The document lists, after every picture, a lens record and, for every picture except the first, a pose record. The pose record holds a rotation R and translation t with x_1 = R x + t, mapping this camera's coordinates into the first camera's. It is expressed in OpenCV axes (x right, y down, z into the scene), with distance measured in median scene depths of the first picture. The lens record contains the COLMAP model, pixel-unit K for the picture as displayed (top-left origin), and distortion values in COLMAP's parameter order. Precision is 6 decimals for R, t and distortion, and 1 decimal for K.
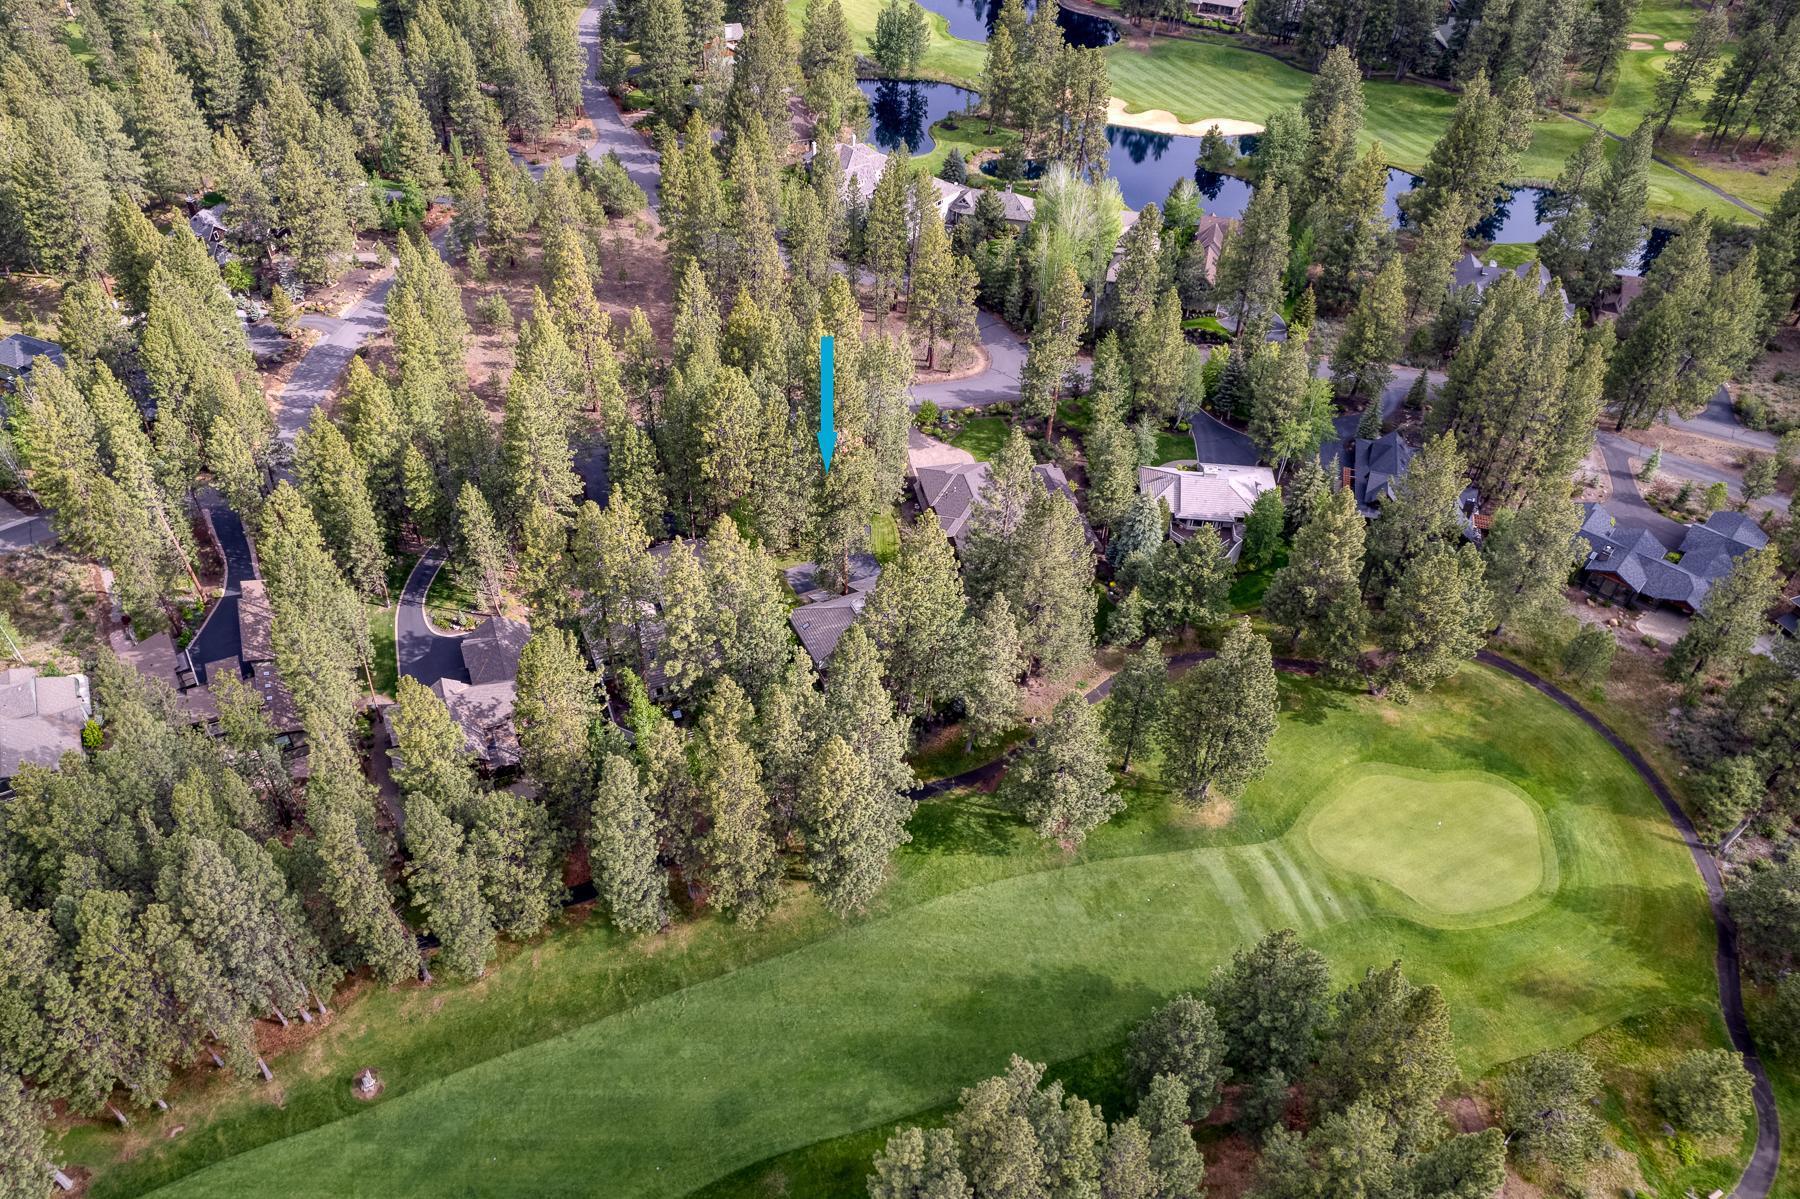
lens RADIAL K [[1237.6, 0, 897.8], [0, 1237.6, 587.2], [0, 0, 1]] dist [-0.060218, 0.032274]
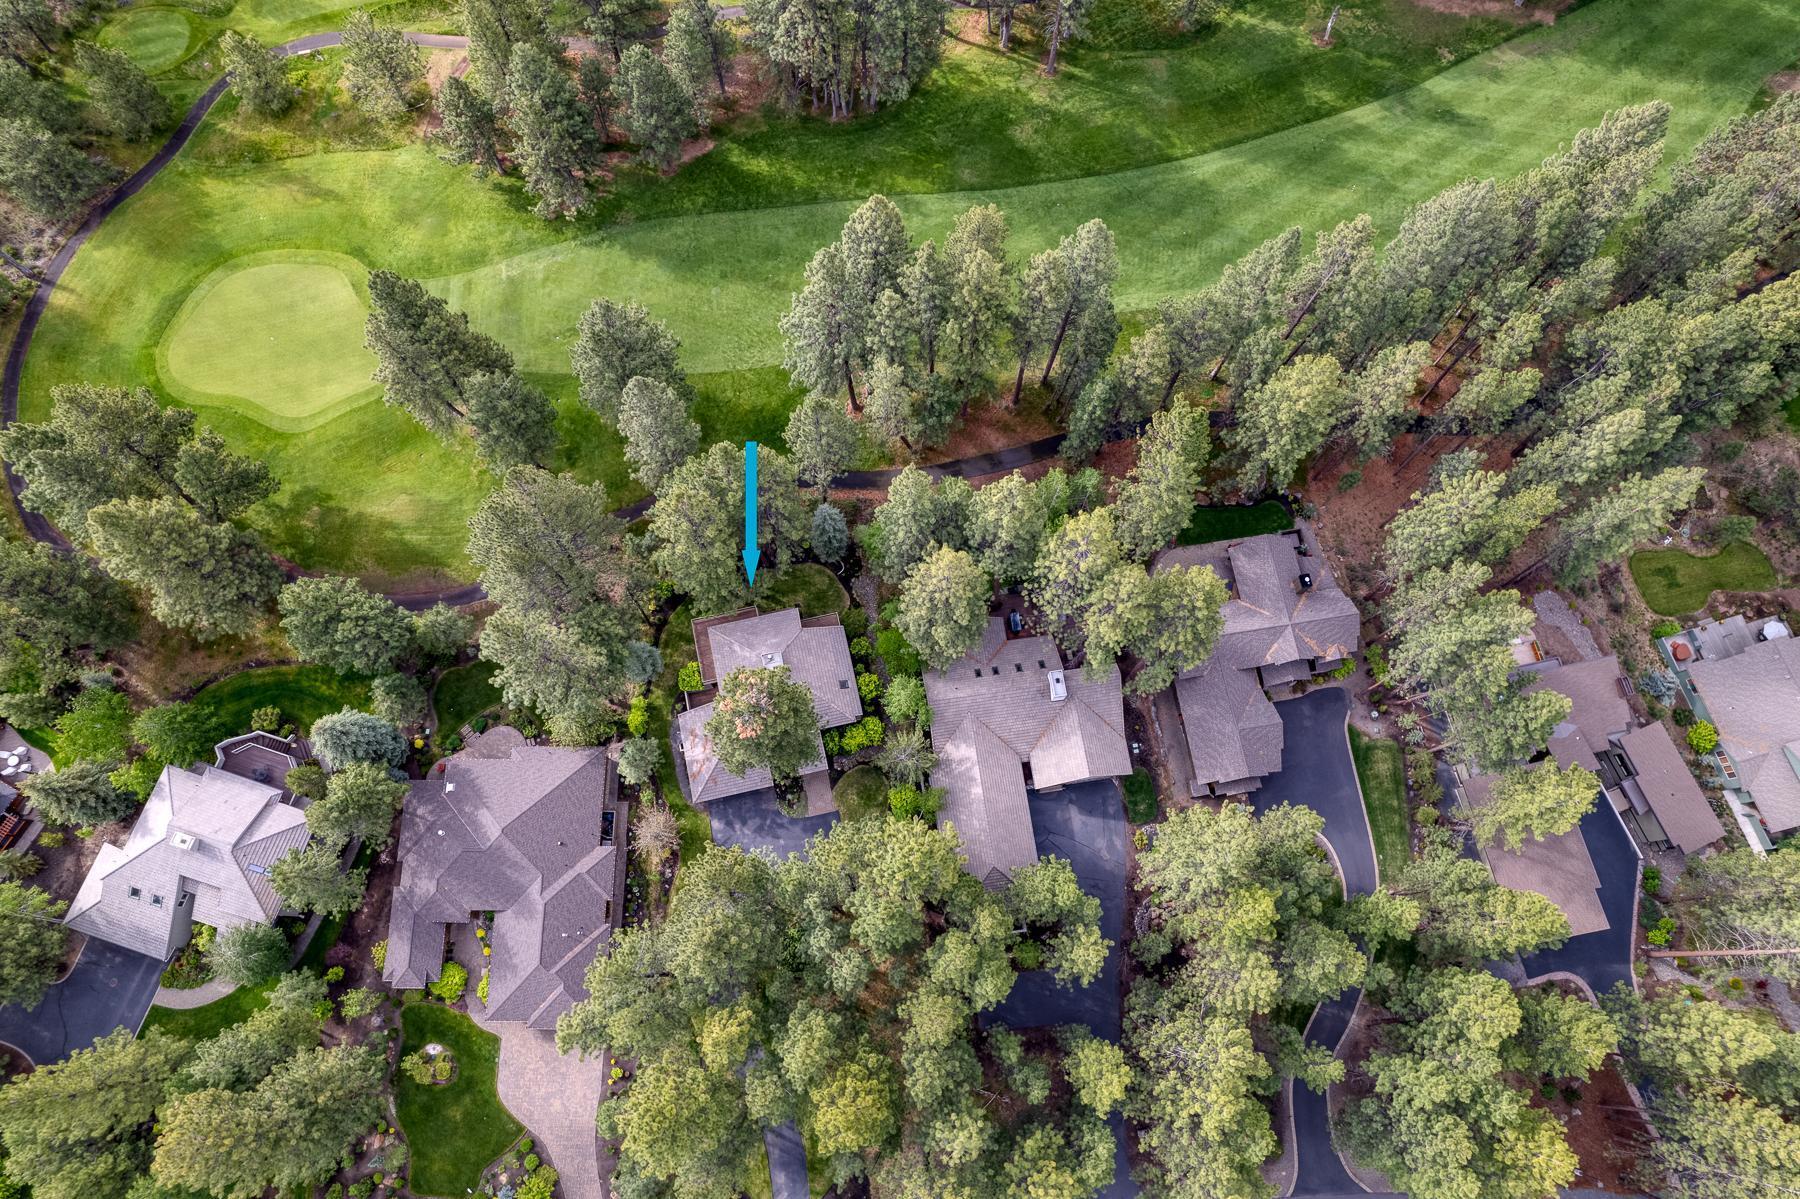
lens RADIAL K [[1149.5, 0, 900.0], [0, 1149.5, 599.5], [0, 0, 1]] dist [-0.084352, 0.079082]
pose [[-0.980684, -0.189440, 0.048699, -0.125146], [0.125272, -0.417088, 0.900191, -0.574671], [-0.150221, 0.888904, 0.432763, 0.620498]]
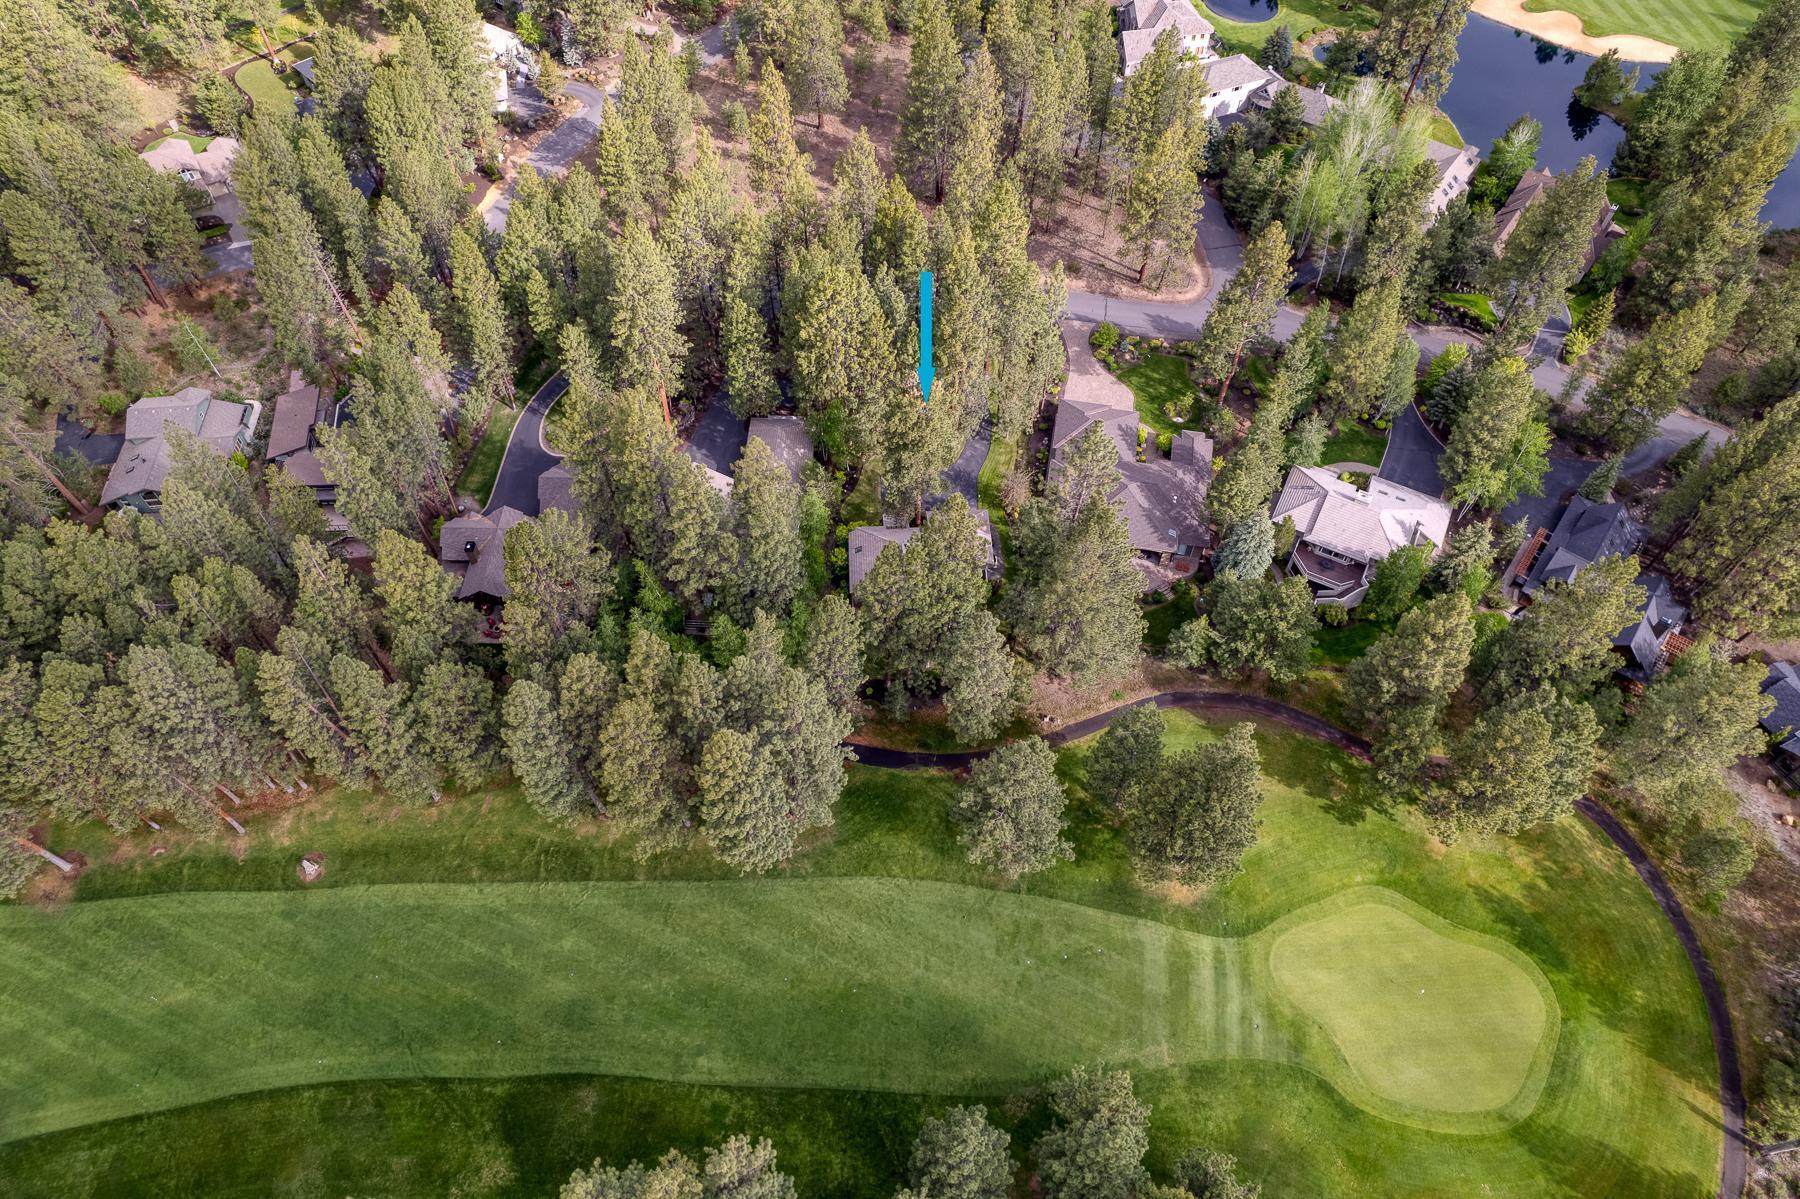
lens RADIAL K [[1149.5, 0, 900.0], [0, 1149.5, 599.5], [0, 0, 1]] dist [-0.084352, 0.079082]
pose [[0.929780, 0.297415, -0.216919, 0.161471], [-0.249085, 0.942183, 0.224159, -0.140419], [0.271046, -0.154388, 0.950105, 0.147671]]
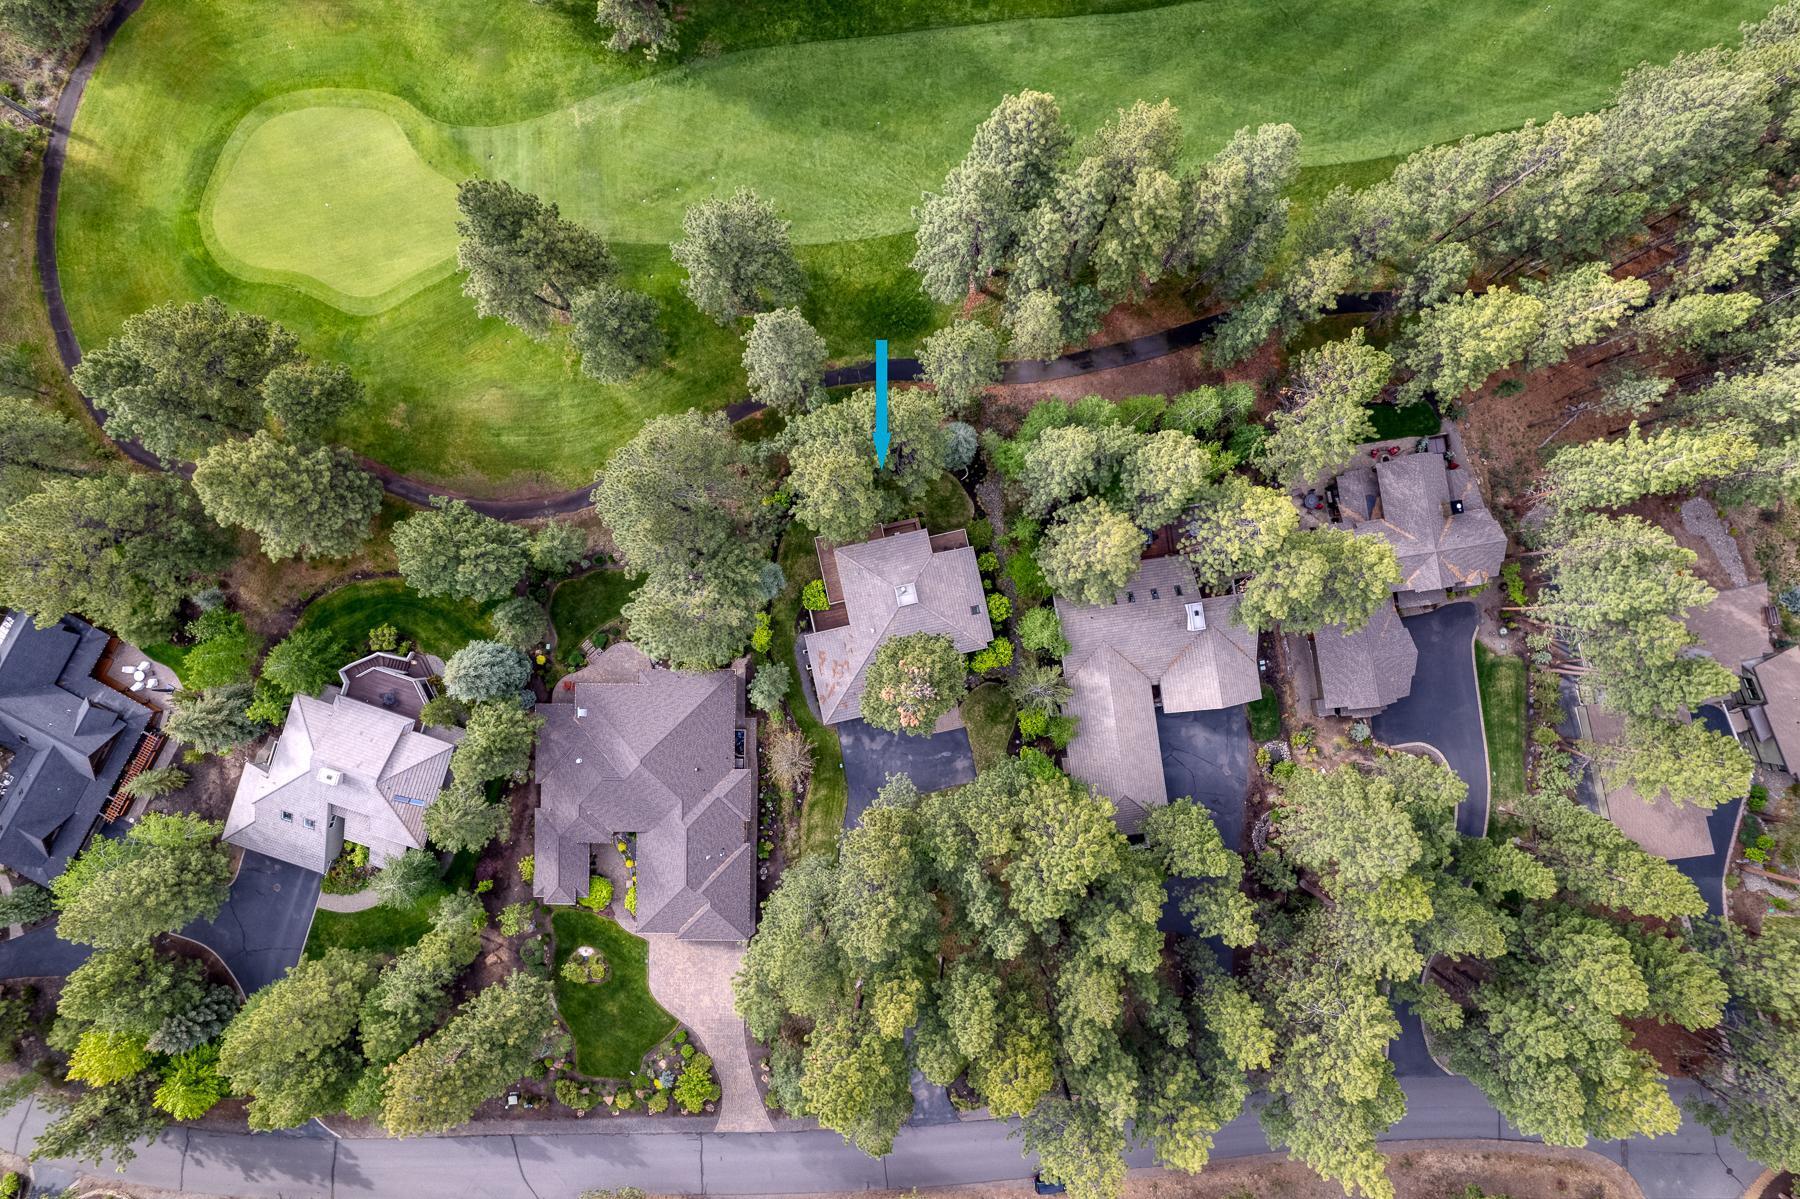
lens RADIAL K [[1149.5, 0, 900.0], [0, 1149.5, 599.5], [0, 0, 1]] dist [-0.084352, 0.079082]
pose [[-0.979811, -0.199916, -0.001822, -0.021332], [0.130263, -0.645296, 0.752745, -0.489041], [-0.151662, 0.737310, 0.658310, 0.526438]]
